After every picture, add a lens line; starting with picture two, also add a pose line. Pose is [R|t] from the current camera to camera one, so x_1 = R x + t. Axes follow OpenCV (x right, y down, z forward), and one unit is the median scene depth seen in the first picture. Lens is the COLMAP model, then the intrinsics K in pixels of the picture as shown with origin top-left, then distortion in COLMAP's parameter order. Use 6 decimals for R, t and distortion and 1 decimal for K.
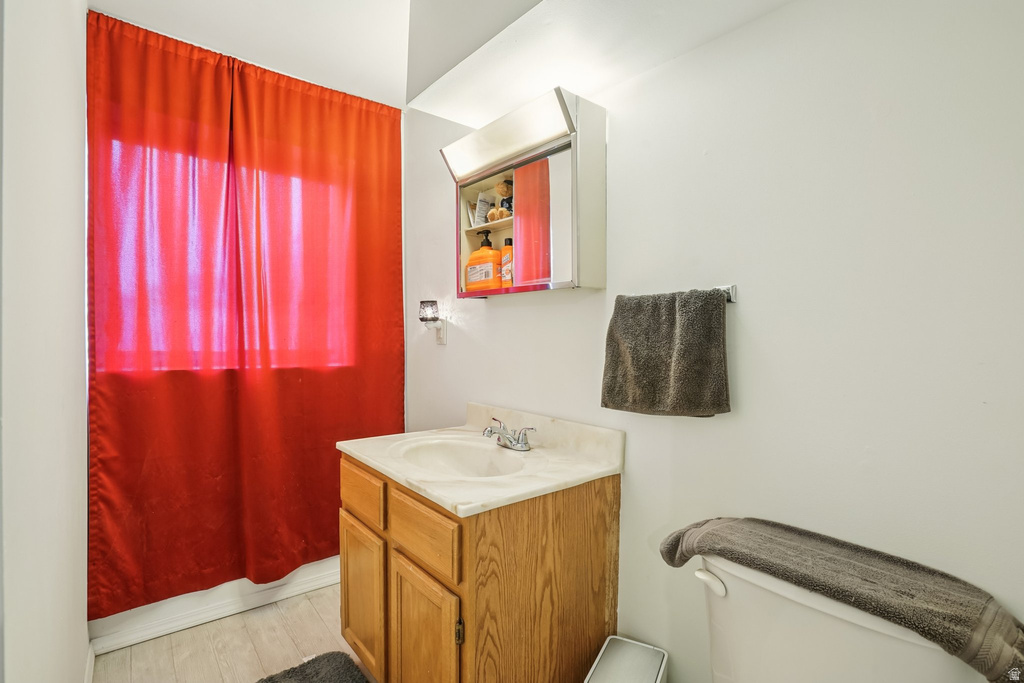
lens RADIAL K [[525.6, 0, 512.0], [0, 525.6, 341.5], [0, 0, 1]] dist [-0.002330, -0.000603]
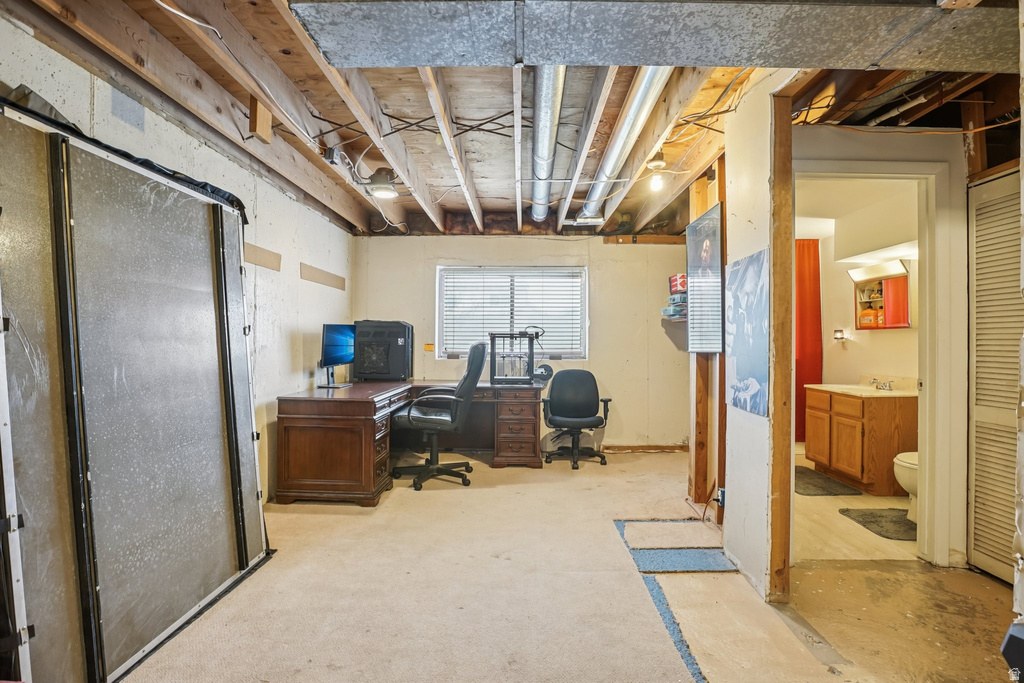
lens RADIAL K [[477.9, 0, 527.2], [0, 477.9, 339.6], [0, 0, 1]] dist [-0.018410, -0.000167]
pose [[0.787920, -0.008177, -0.615724, 0.049665], [-0.008152, 0.999686, -0.023709, 0.027483], [0.615724, 0.023700, 0.787605, -1.724951]]
